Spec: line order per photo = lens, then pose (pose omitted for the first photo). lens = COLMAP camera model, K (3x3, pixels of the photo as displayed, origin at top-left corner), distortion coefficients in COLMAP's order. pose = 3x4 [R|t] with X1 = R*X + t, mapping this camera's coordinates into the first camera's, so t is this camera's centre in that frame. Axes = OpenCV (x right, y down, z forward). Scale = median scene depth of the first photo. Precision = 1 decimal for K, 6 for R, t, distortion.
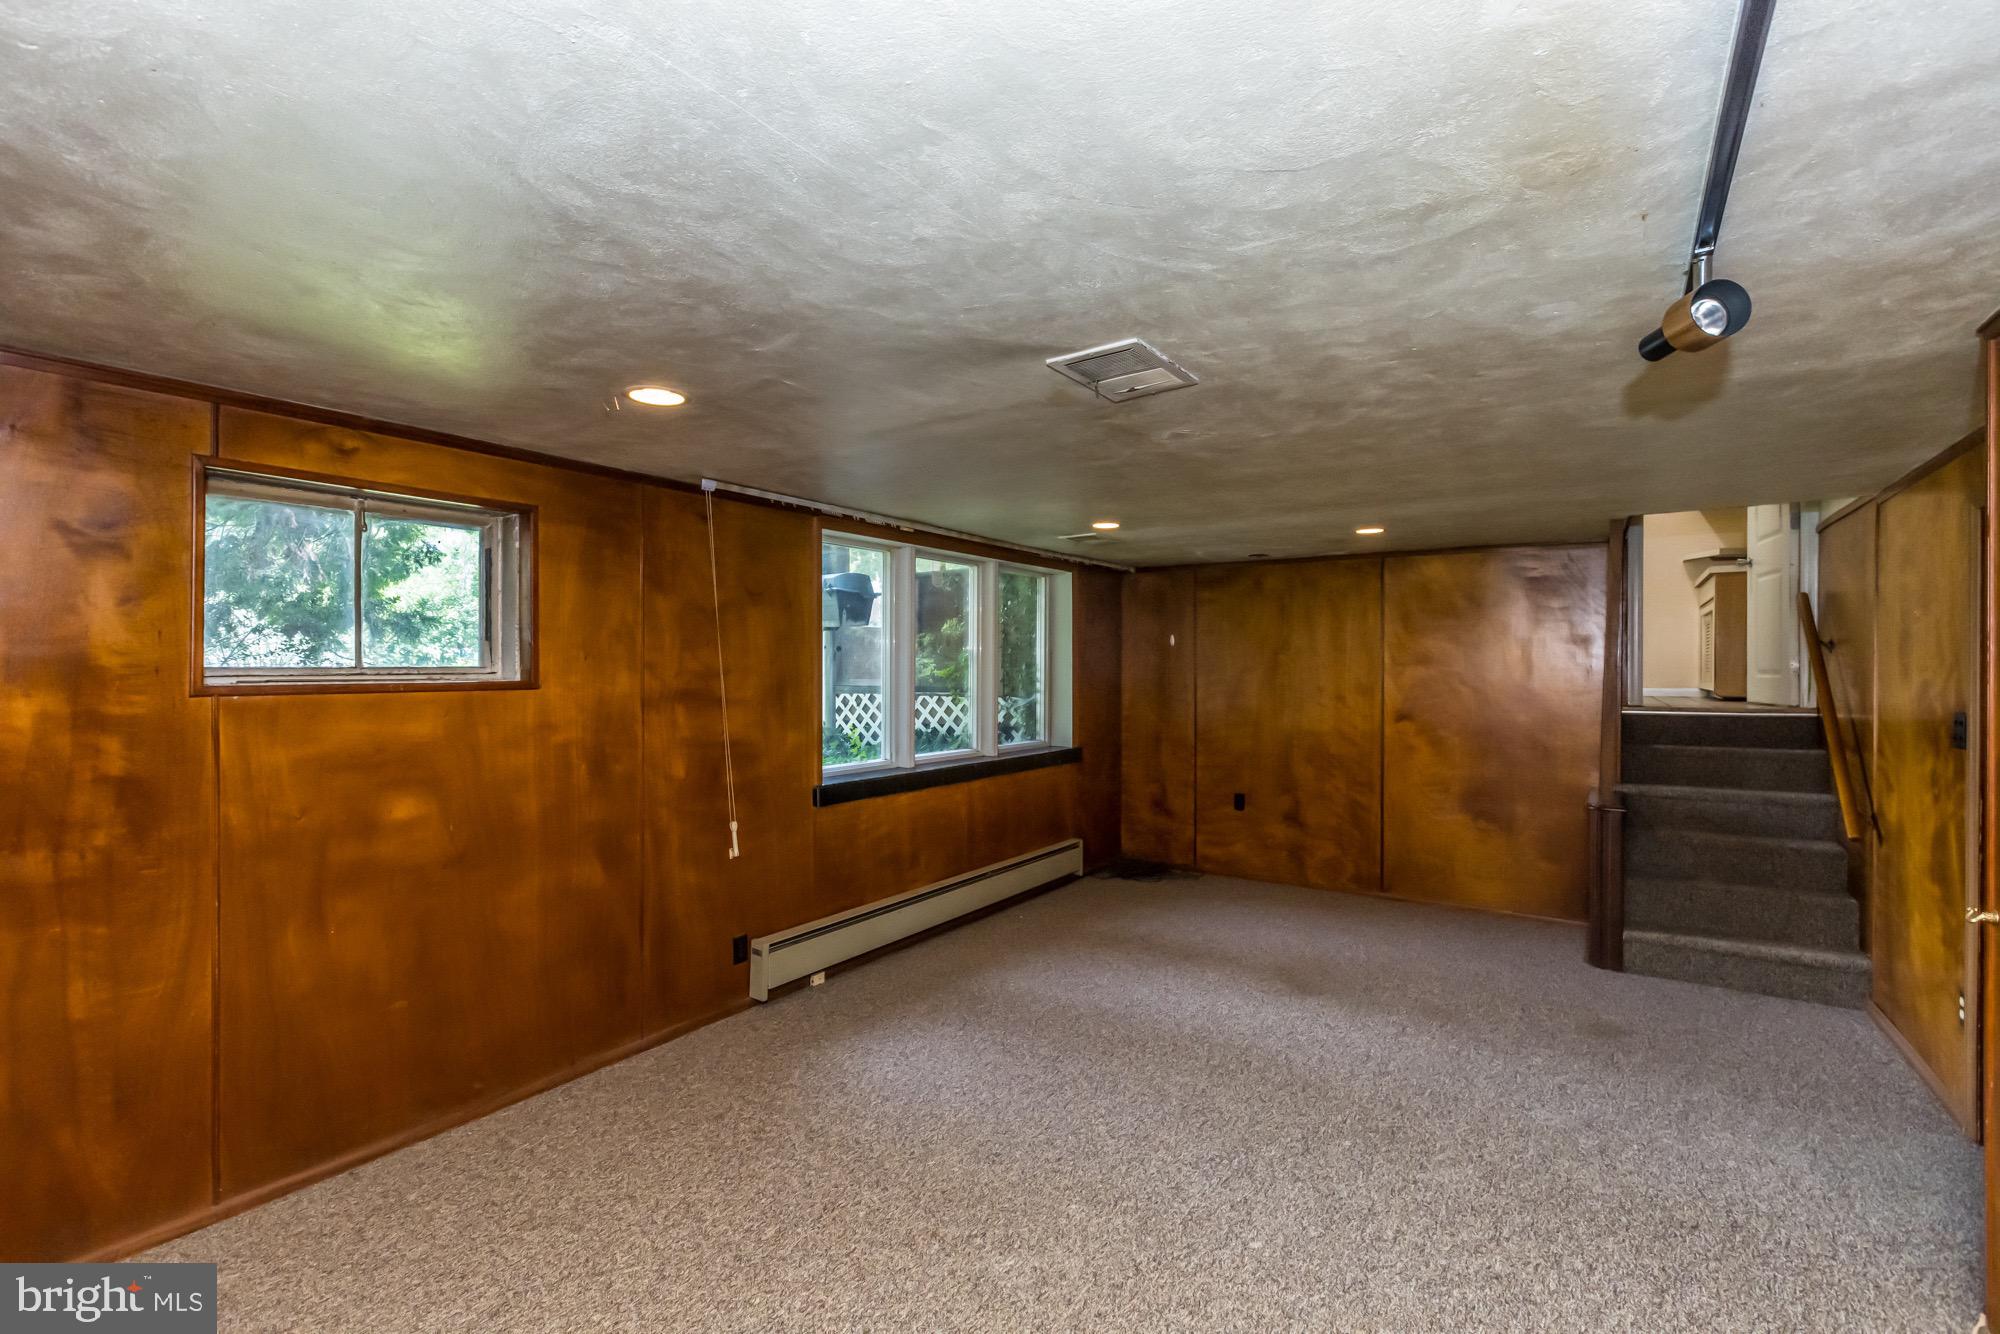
lens RADIAL K [[890.0, 0, 998.9], [0, 890.0, 666.2], [0, 0, 1]] dist [-0.001476, 0.000099]
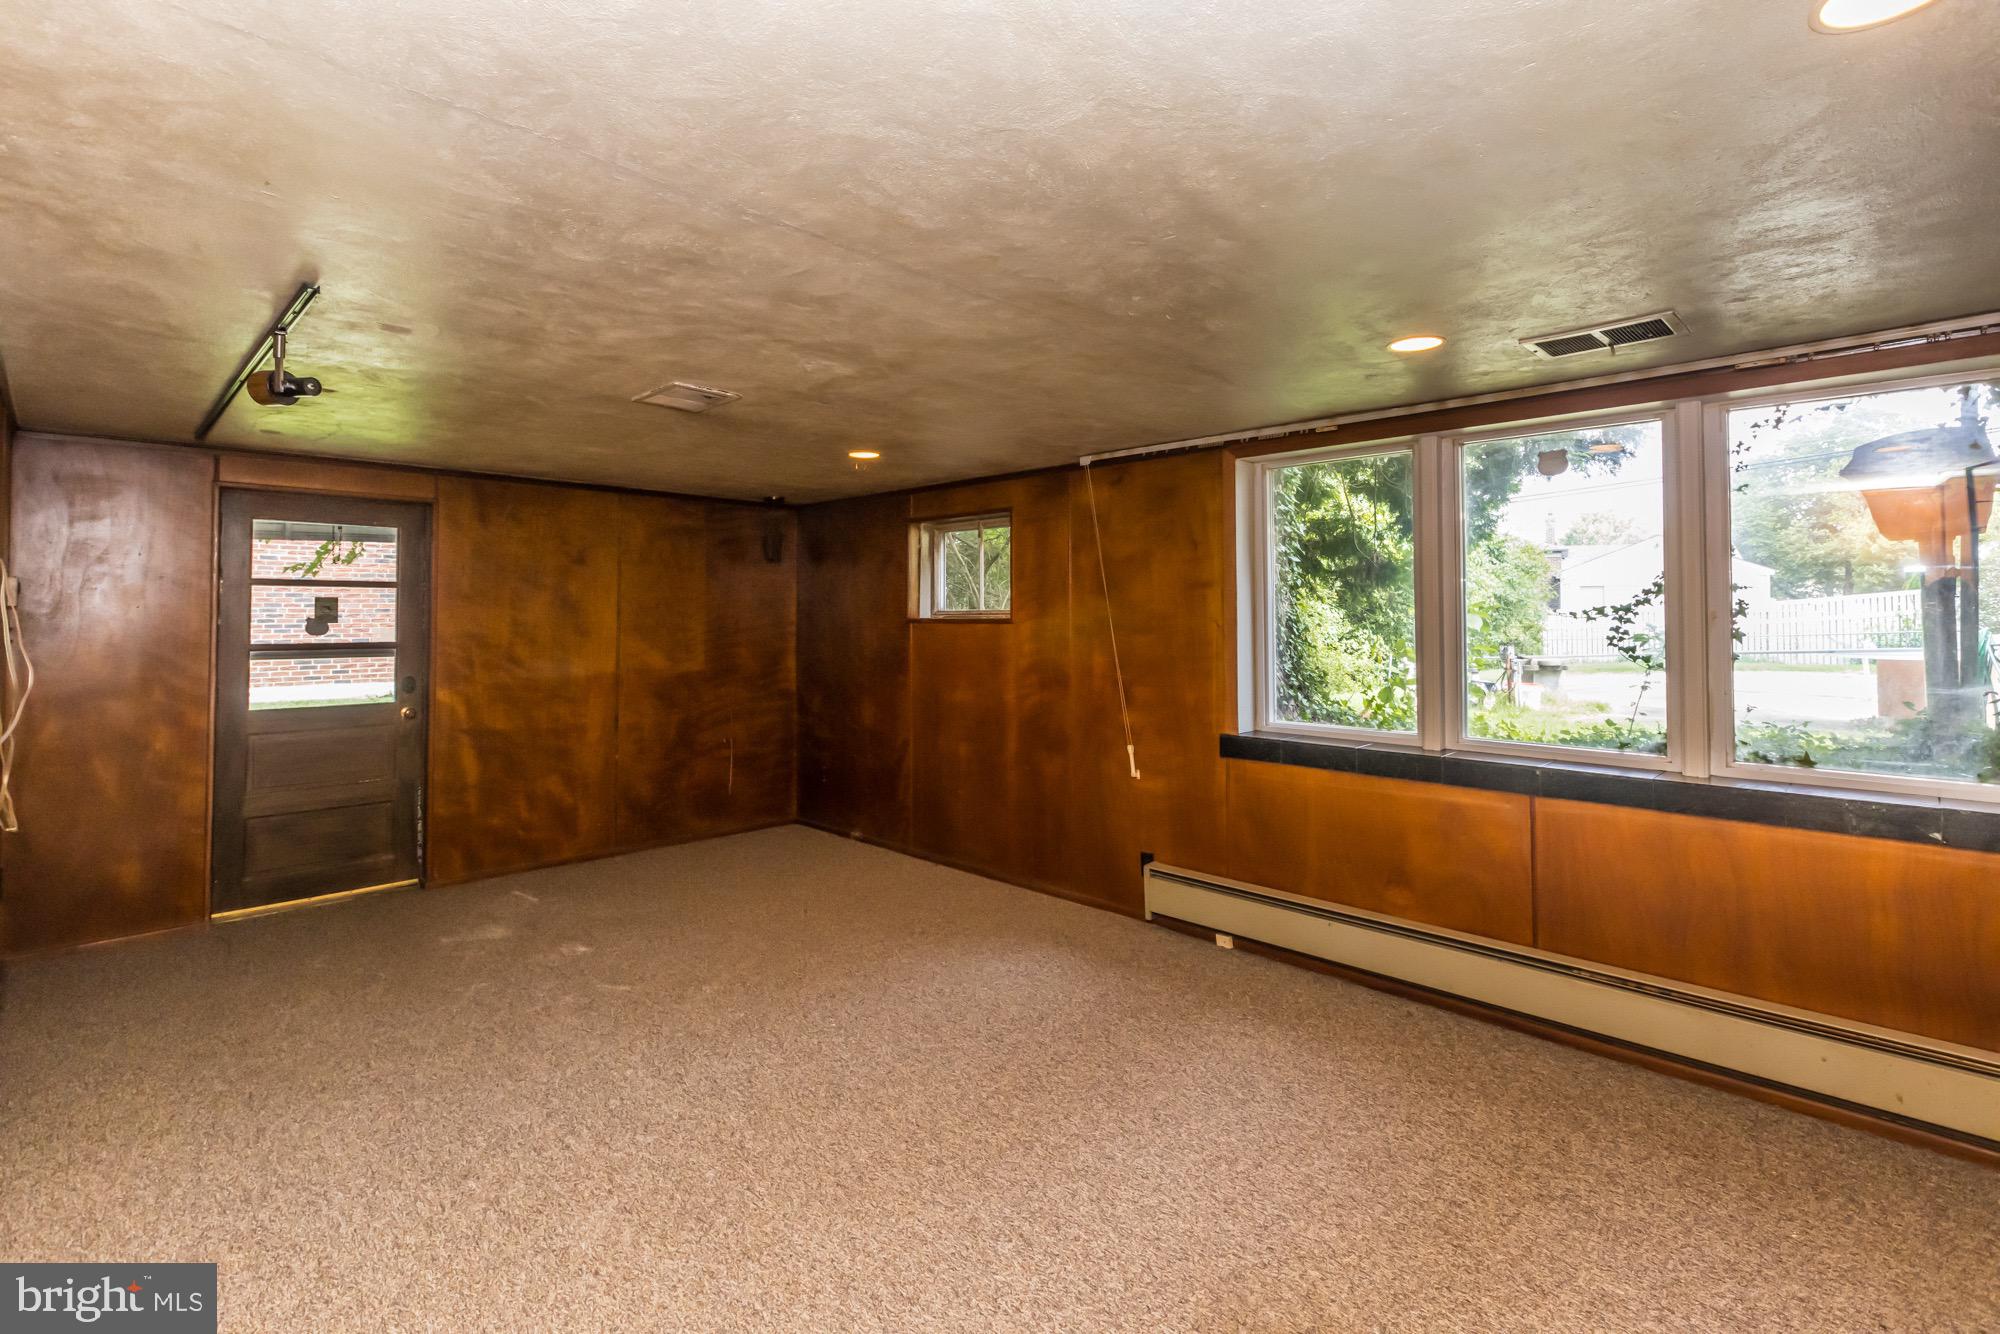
lens RADIAL K [[890.0, 0, 983.5], [0, 890.0, 605.2], [0, 0, 1]] dist [-0.001476, 0.000099]
pose [[-0.173741, -0.011634, -0.984723, 0.861300], [-0.000101, 0.999930, -0.011796, 0.009498], [0.984791, -0.001949, -0.173730, 1.025656]]
